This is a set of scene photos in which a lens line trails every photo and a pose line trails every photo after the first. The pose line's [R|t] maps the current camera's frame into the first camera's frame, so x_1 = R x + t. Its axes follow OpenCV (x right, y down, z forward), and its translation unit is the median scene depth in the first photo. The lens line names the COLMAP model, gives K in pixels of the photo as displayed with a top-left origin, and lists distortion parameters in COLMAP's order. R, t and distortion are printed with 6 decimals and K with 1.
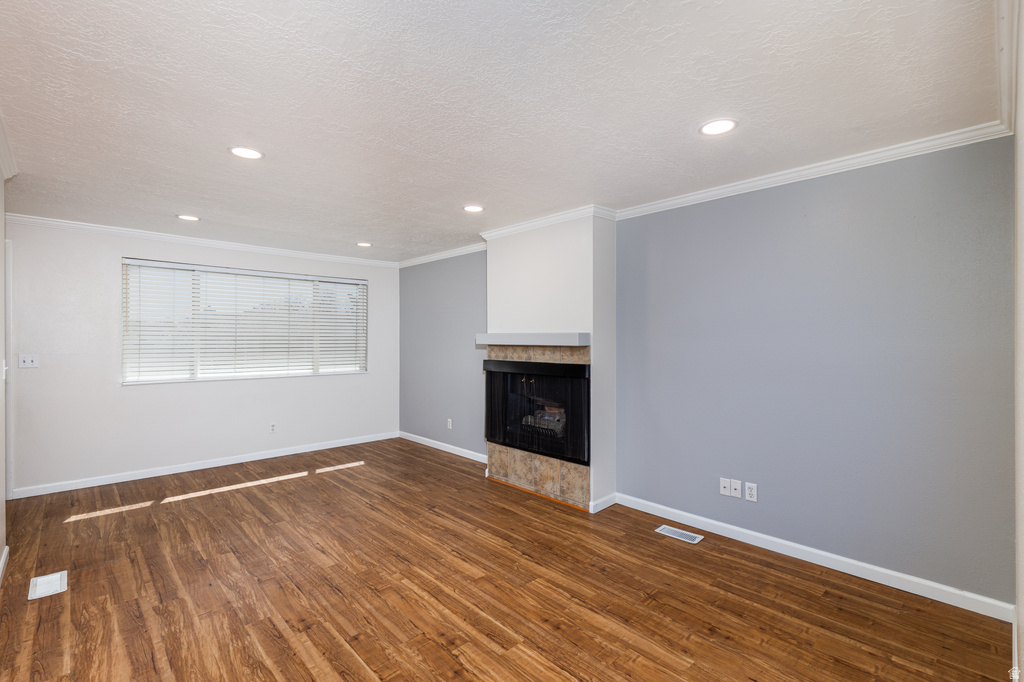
lens RADIAL K [[467.4, 0, 517.4], [0, 467.4, 341.3], [0, 0, 1]] dist [0.003725, -0.000217]
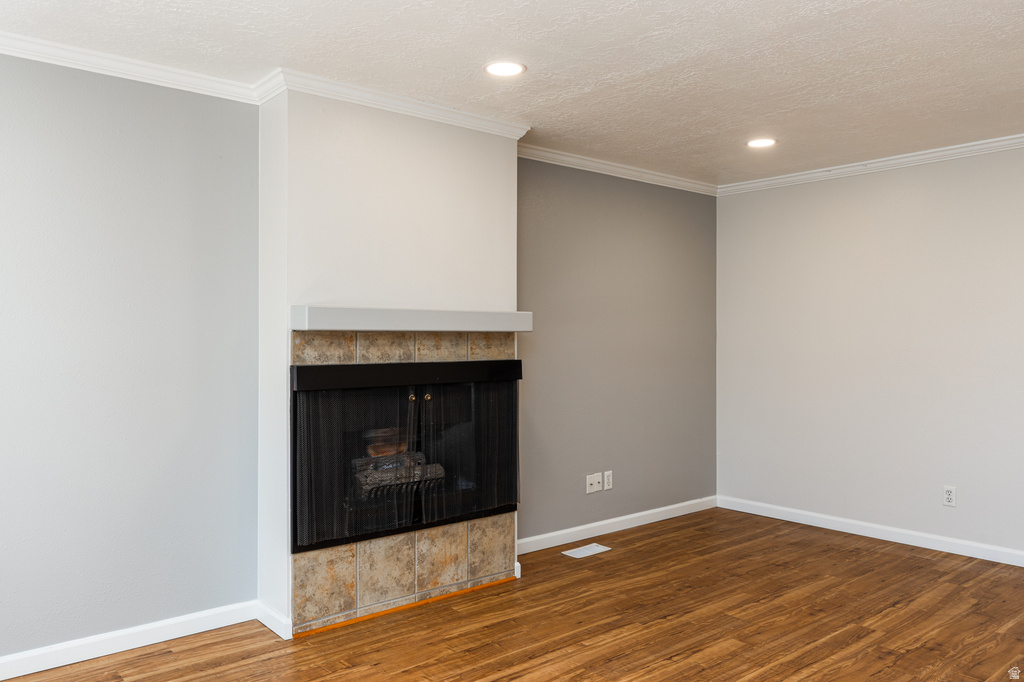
lens RADIAL K [[763.3, 0, 517.0], [0, 763.3, 339.9], [0, 0, 1]] dist [0.006168, -0.006570]
pose [[0.060735, -0.004683, 0.998143, -1.116820], [0.008383, 0.999956, 0.004181, 0.019266], [-0.998119, 0.008114, 0.060772, 1.097365]]
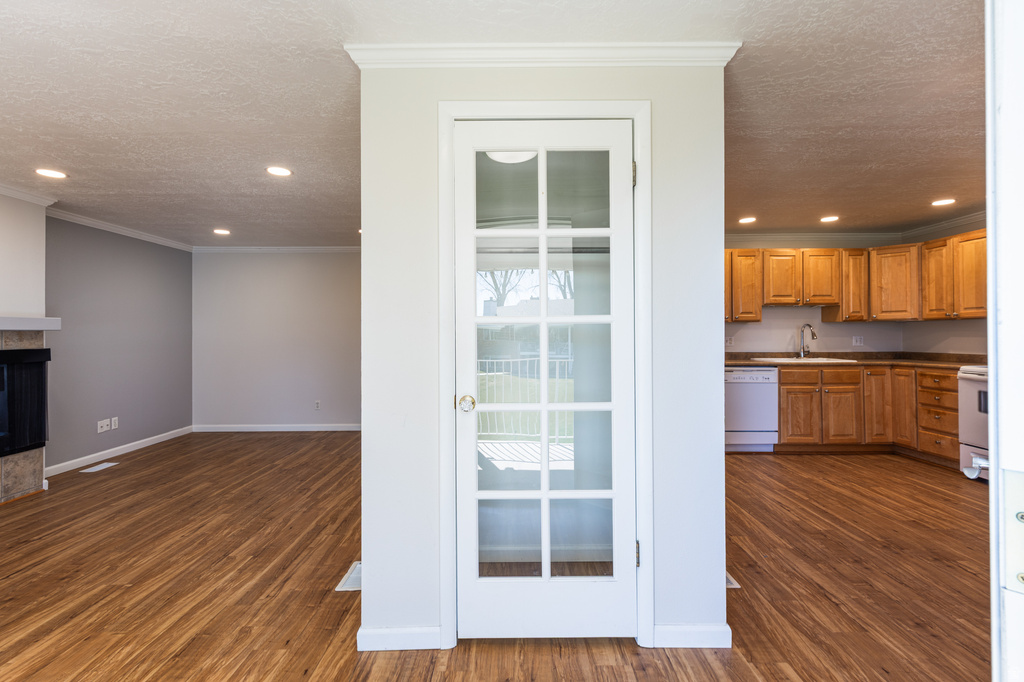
lens RADIAL K [[467.4, 0, 509.5], [0, 467.4, 329.2], [0, 0, 1]] dist [0.003725, -0.000217]
pose [[-0.720032, 0.008358, 0.693891, -1.559742], [0.009859, 0.999950, -0.001815, 0.021878], [-0.693871, 0.005535, -0.720078, 1.218424]]
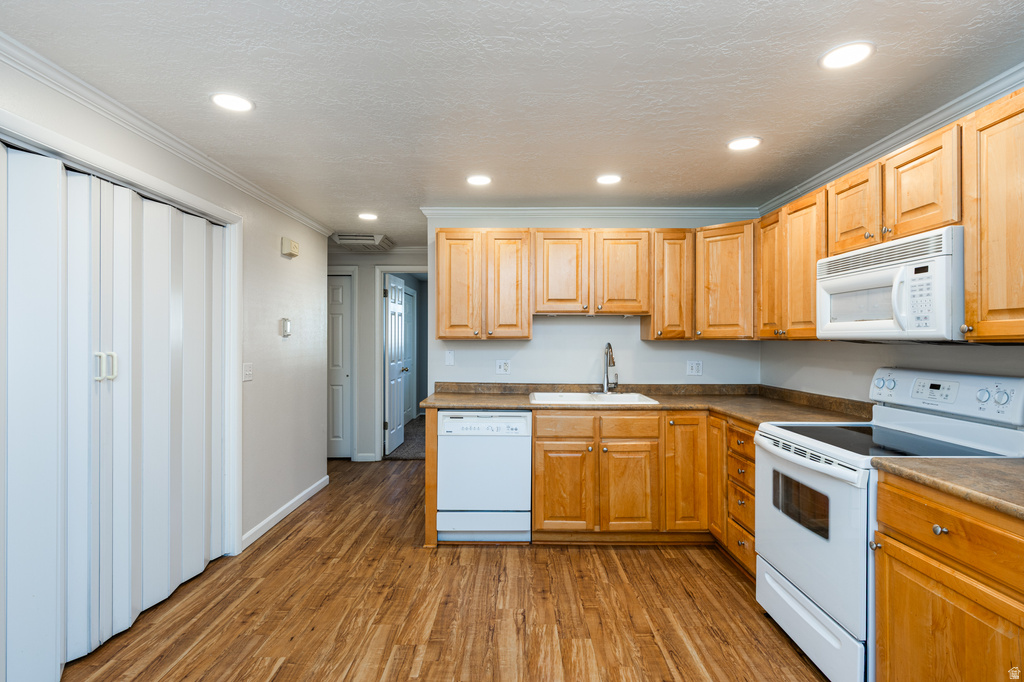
lens RADIAL K [[507.0, 0, 513.6], [0, 507.0, 340.8], [0, 0, 1]] dist [0.002733, -0.001653]
pose [[-0.719769, -0.006017, 0.694188, -1.839497], [0.004333, 0.999904, 0.013159, -0.010868], [-0.694200, 0.012480, -0.719674, 0.293767]]
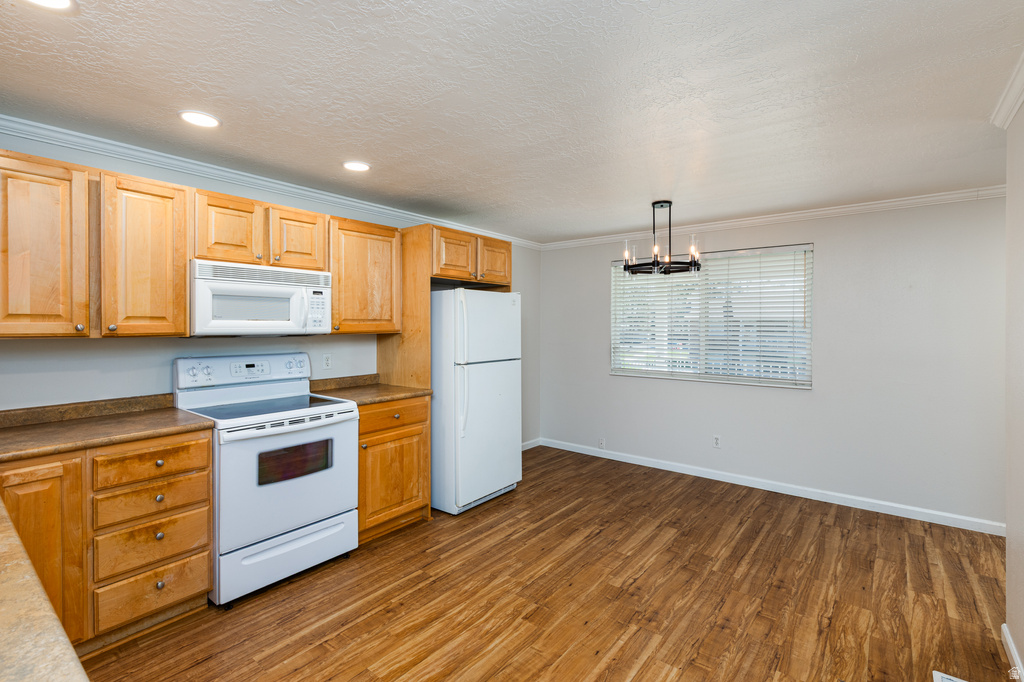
lens RADIAL K [[467.4, 0, 516.2], [0, 467.4, 327.6], [0, 0, 1]] dist [0.003725, -0.000217]
pose [[0.133932, 0.005144, -0.990977, -0.761186], [-0.010677, 0.999936, 0.003748, -0.022796], [0.990933, 0.010078, 0.133979, -0.207247]]
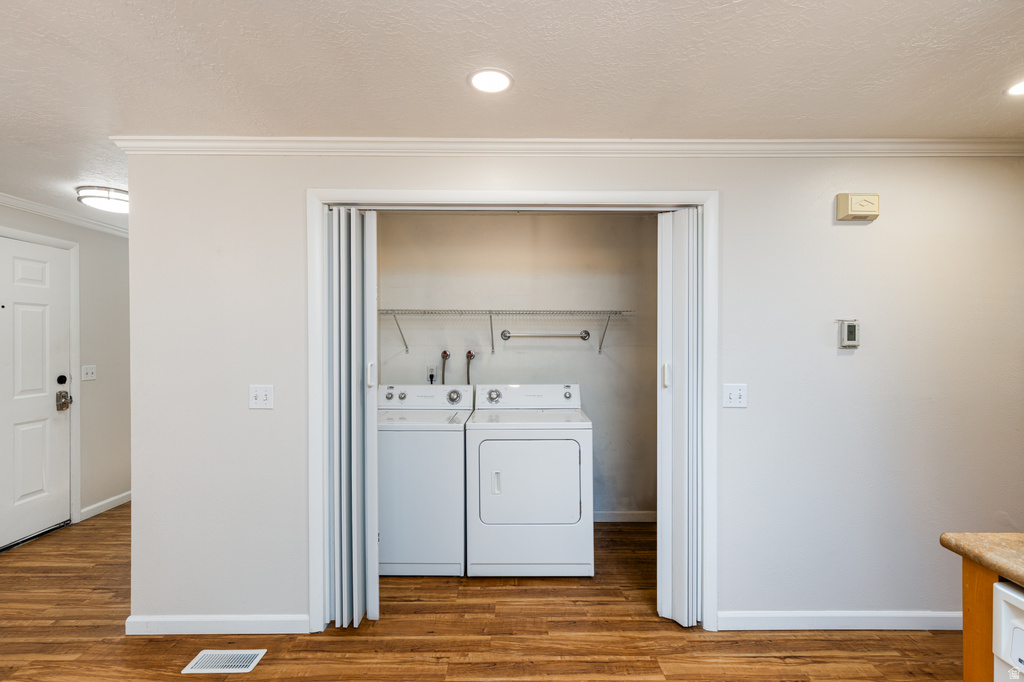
lens RADIAL K [[467.4, 0, 525.3], [0, 467.4, 344.2], [0, 0, 1]] dist [0.003725, -0.000217]
pose [[0.682544, -0.007573, 0.730805, -1.450542], [0.003725, 0.999969, 0.006883, -0.021320], [-0.730835, -0.001976, 0.682551, -0.349117]]
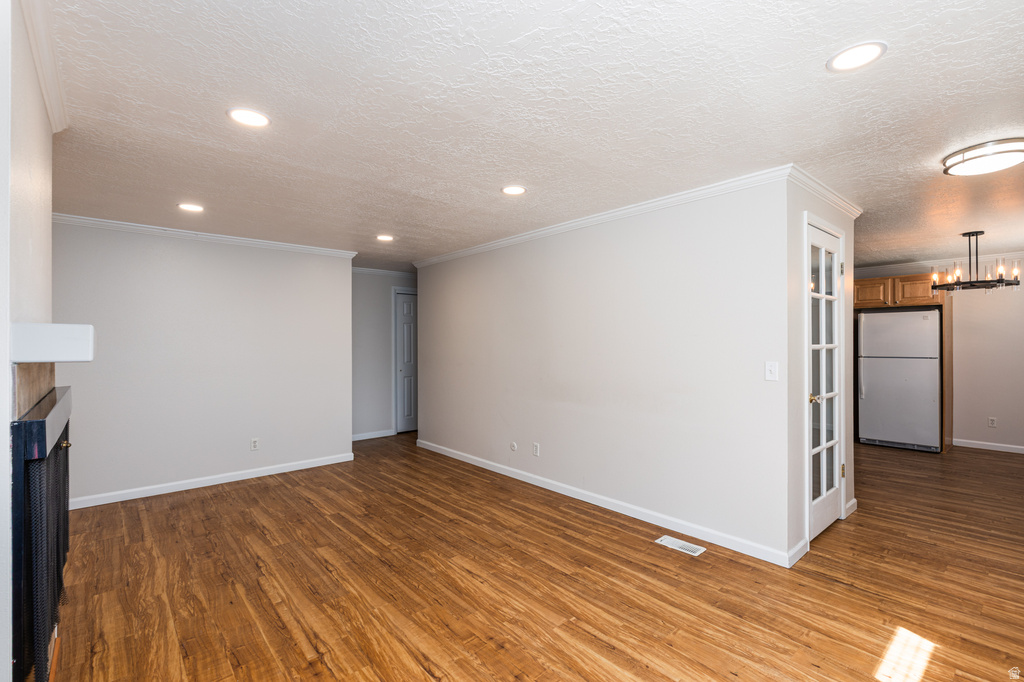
lens RADIAL K [[467.4, 0, 510.8], [0, 467.4, 338.8], [0, 0, 1]] dist [0.003725, -0.000217]
pose [[-0.998617, 0.004286, 0.052395, -0.524646], [0.004314, 0.999991, 0.000421, -0.009702], [-0.052392, 0.000646, -0.998626, 1.840146]]
